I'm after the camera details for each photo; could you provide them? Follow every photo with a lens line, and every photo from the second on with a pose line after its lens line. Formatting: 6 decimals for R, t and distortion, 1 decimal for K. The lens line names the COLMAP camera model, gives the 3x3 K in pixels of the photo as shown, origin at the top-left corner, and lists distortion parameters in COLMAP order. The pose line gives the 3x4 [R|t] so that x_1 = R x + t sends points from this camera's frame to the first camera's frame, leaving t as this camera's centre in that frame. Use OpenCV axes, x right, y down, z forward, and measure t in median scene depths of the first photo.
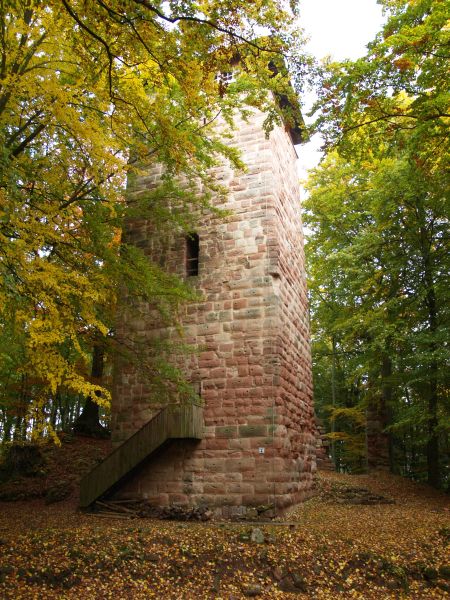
lens RADIAL K [[494.2, 0, 222.6], [0, 494.2, 300.3], [0, 0, 1]] dist [-0.121687, 0.073845]
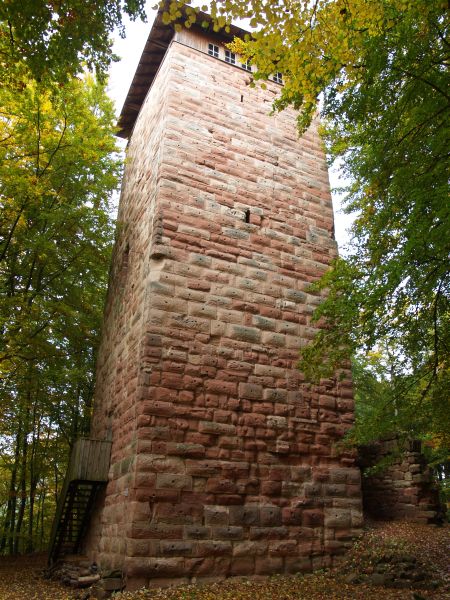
lens RADIAL K [[494.2, 0, 225.4], [0, 494.2, 297.5], [0, 0, 1]] dist [-0.121687, 0.073845]
pose [[0.714586, -0.307328, -0.628424, 0.651992], [0.226446, 0.951583, -0.207873, 0.194646], [0.661883, 0.006239, 0.749581, 0.505750]]
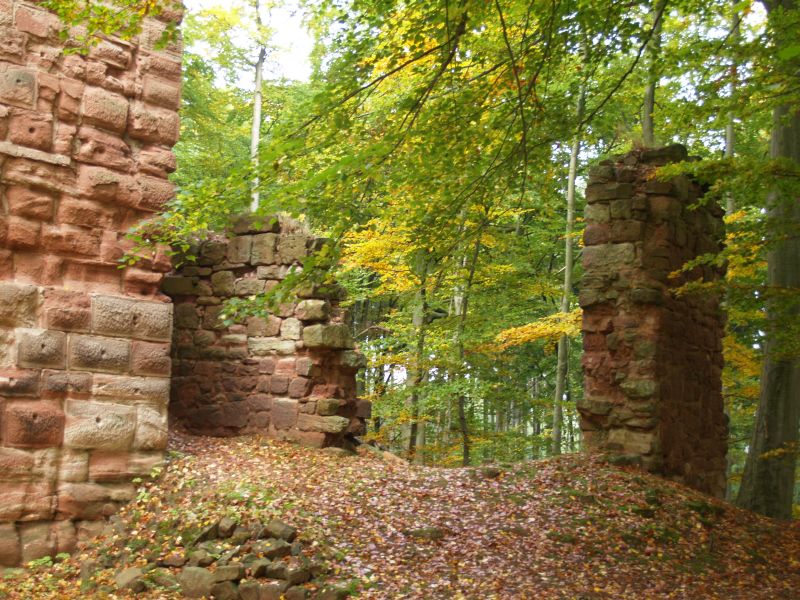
lens RADIAL K [[1297.8, 0, 402.0], [0, 1297.8, 299.7], [0, 0, 1]] dist [-0.107961, 0.000000]
pose [[0.953932, -0.039818, -0.297369, 0.588109], [0.101597, 0.975468, 0.195296, 0.208684], [0.282297, -0.216511, 0.934576, 0.560930]]
